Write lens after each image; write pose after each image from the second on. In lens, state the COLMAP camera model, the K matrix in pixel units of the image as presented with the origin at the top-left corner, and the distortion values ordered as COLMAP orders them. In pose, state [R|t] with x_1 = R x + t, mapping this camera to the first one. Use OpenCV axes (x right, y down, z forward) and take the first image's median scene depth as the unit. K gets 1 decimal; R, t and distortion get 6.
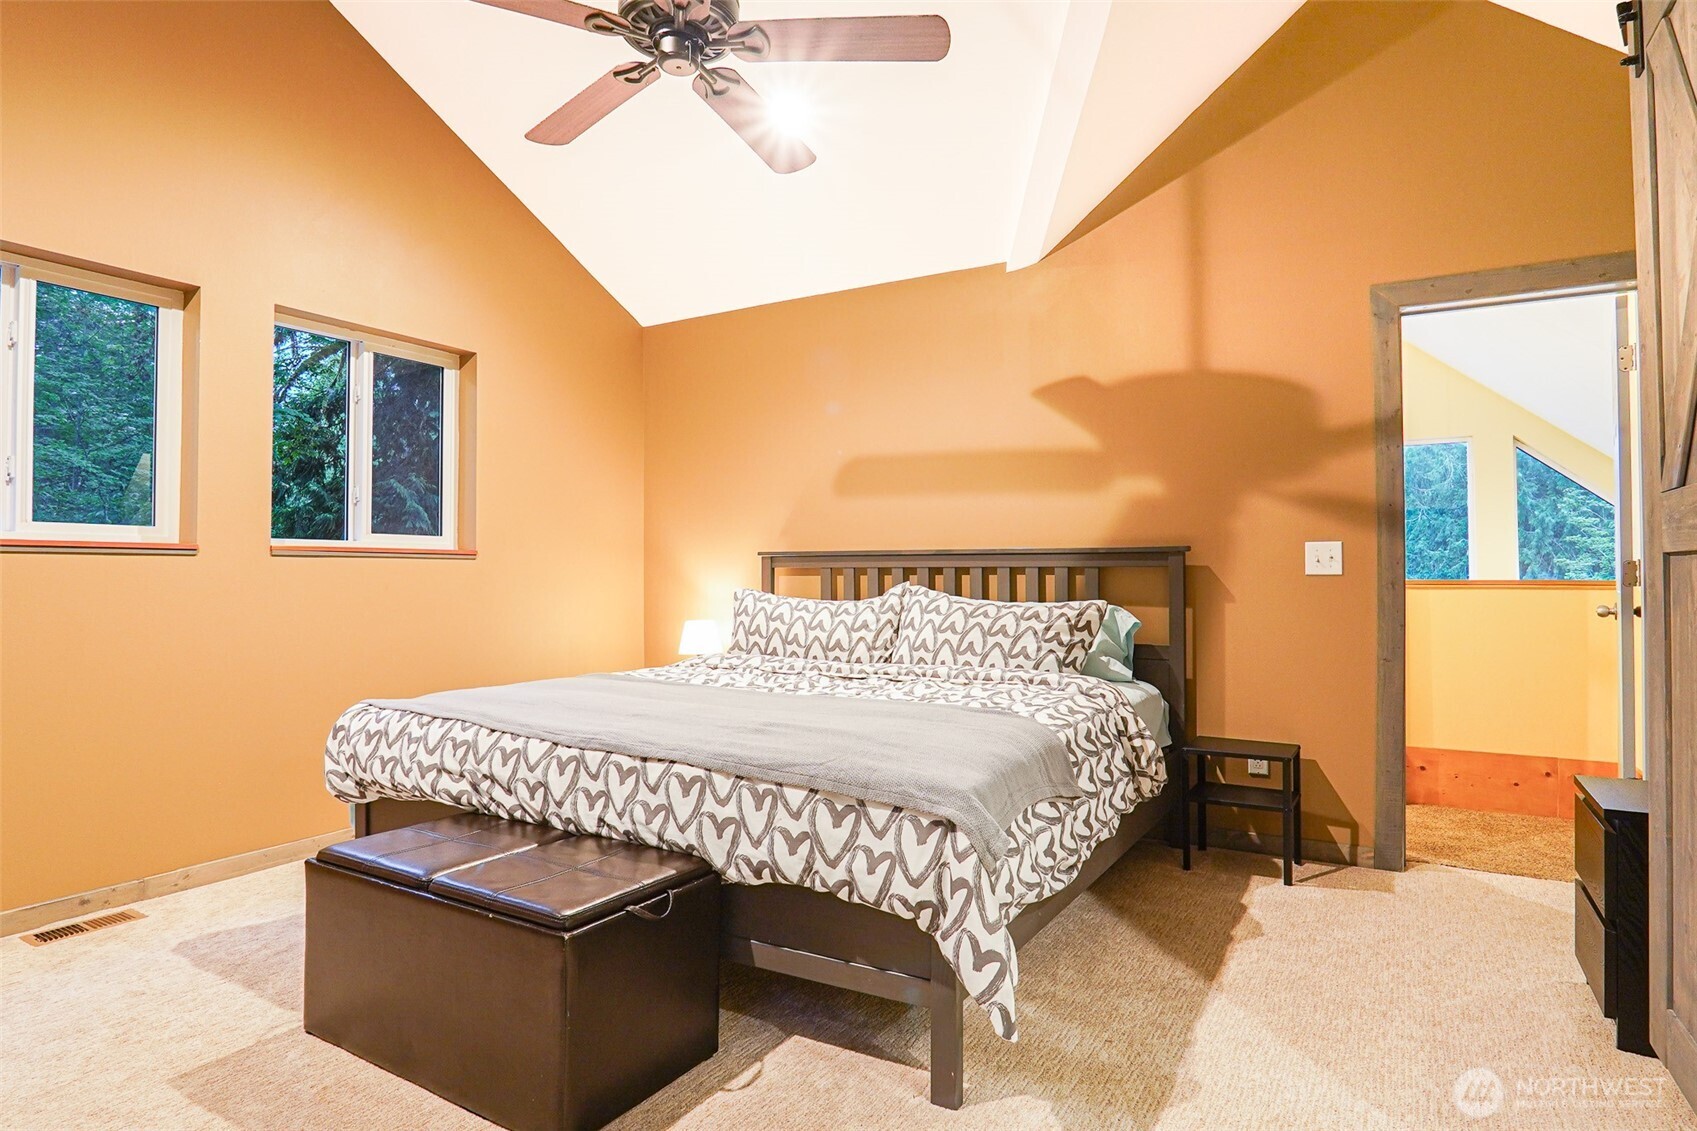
lens RADIAL K [[923.1, 0, 848.6], [0, 923.1, 549.7], [0, 0, 1]] dist [-0.035553, 0.008328]
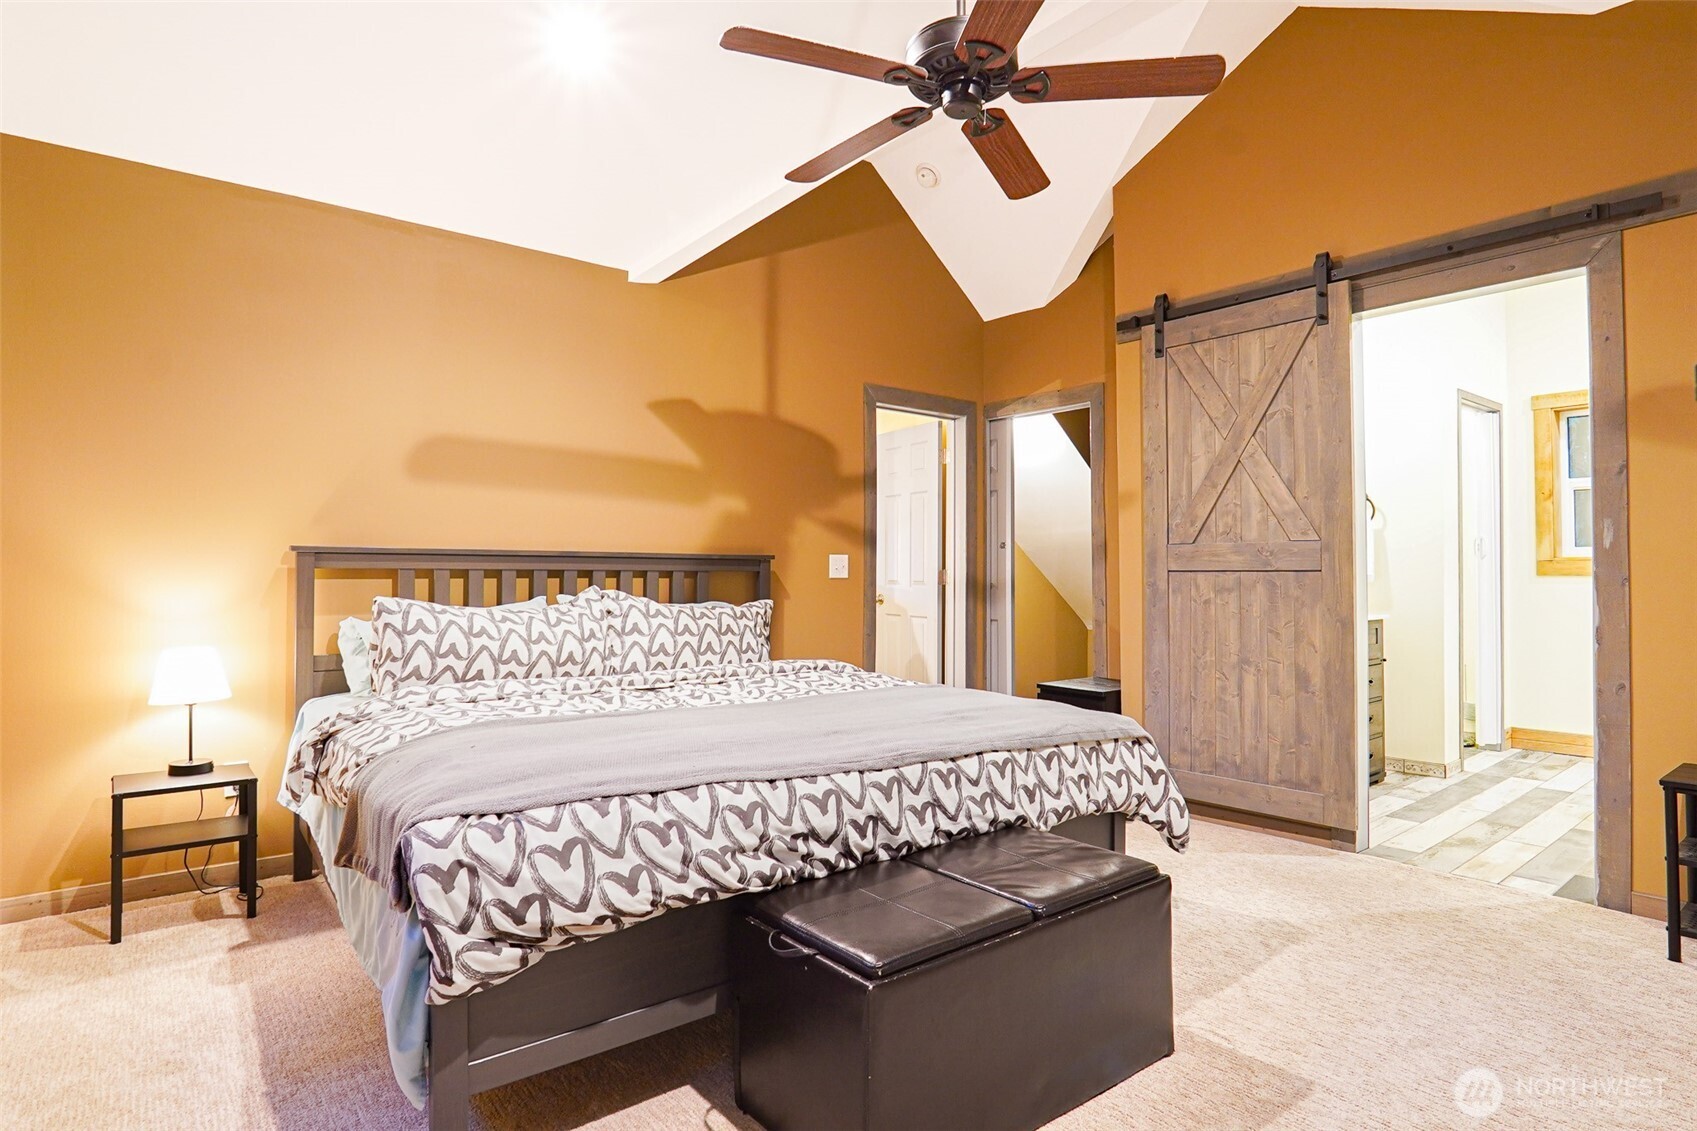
lens RADIAL K [[923.1, 0, 837.4], [0, 923.1, 549.6], [0, 0, 1]] dist [-0.035553, 0.008328]
pose [[0.356929, 0.026113, 0.933767, -0.819289], [-0.028583, 0.999446, -0.017024, 0.007506], [-0.933694, -0.020614, 0.357477, 0.493100]]
